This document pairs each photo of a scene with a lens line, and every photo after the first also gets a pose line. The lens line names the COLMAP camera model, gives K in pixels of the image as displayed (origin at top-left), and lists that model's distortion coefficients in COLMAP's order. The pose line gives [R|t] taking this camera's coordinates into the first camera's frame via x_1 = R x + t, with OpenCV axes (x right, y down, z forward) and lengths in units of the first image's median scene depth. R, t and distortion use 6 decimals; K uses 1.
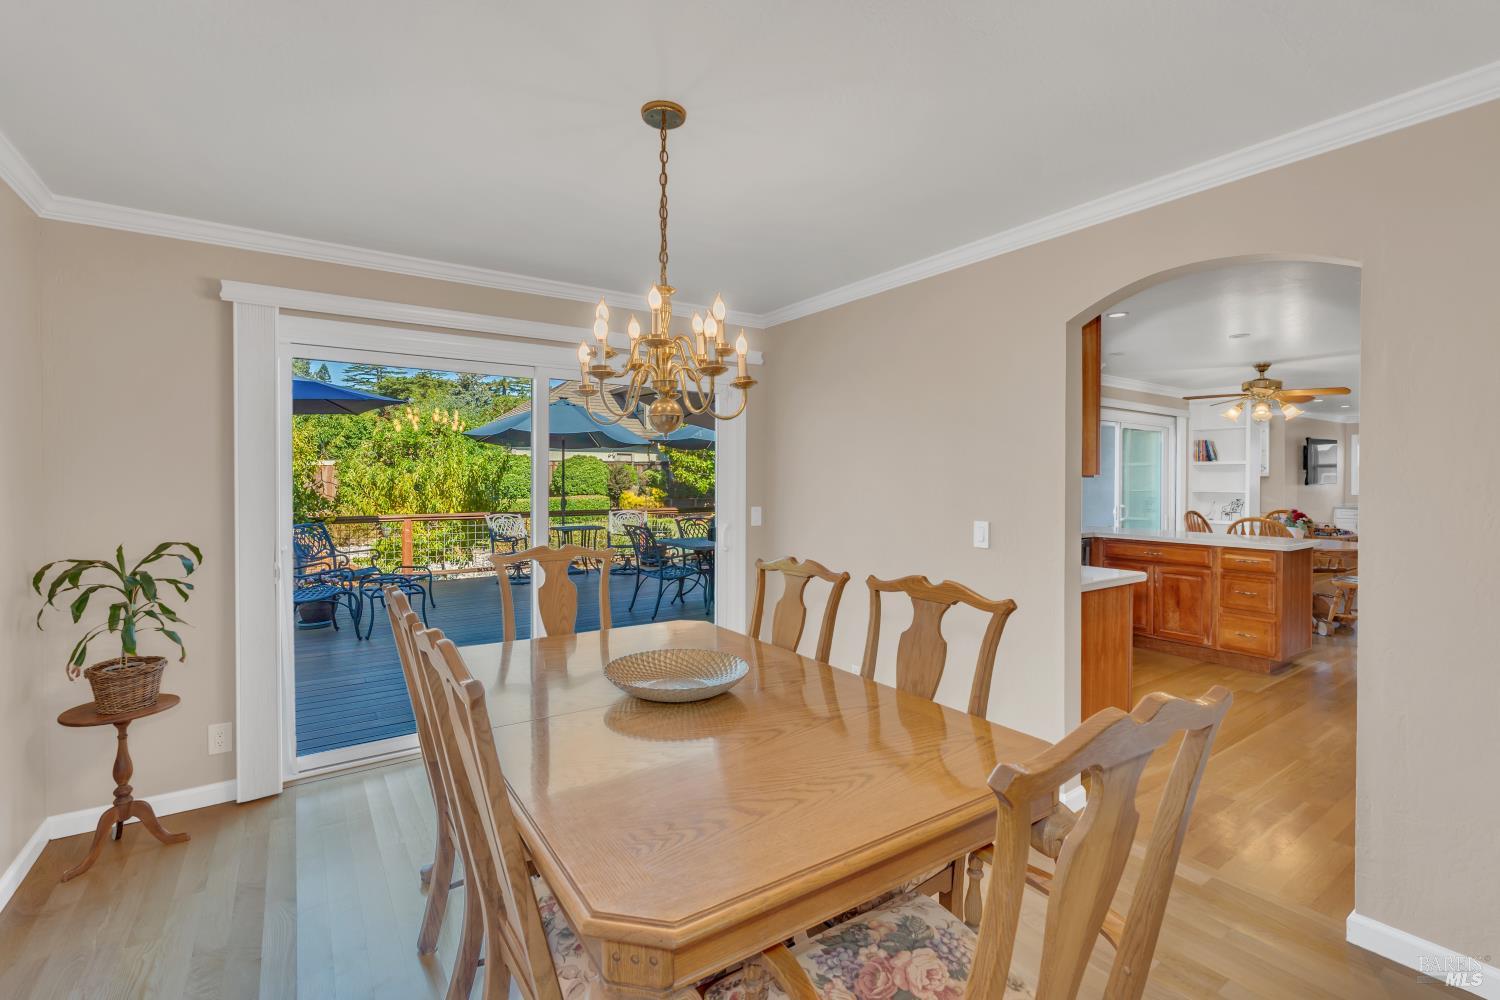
lens RADIAL K [[657.8, 0, 750.6], [0, 657.8, 486.5], [0, 0, 1]] dist [-0.001775, 0.000072]
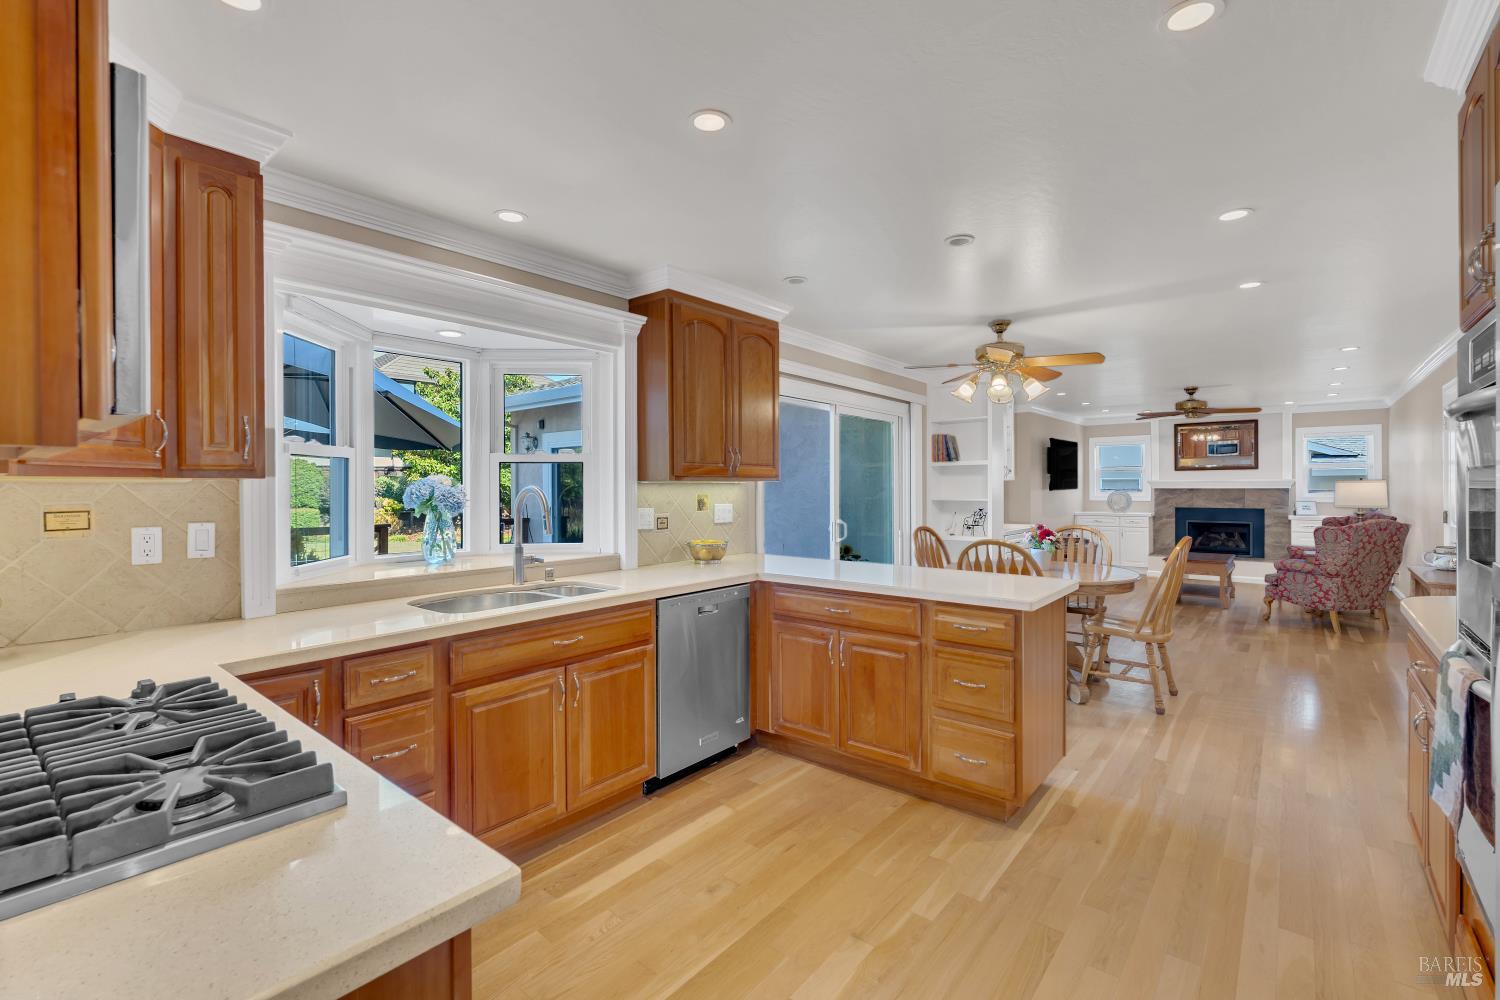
lens RADIAL K [[657.8, 0, 756.0], [0, 657.8, 492.3], [0, 0, 1]] dist [-0.001775, 0.000072]
pose [[0.960098, -0.008854, 0.279523, 0.245611], [0.009441, 0.999955, -0.000751, -0.002674], [-0.279503, 0.003360, 0.960139, 0.296100]]
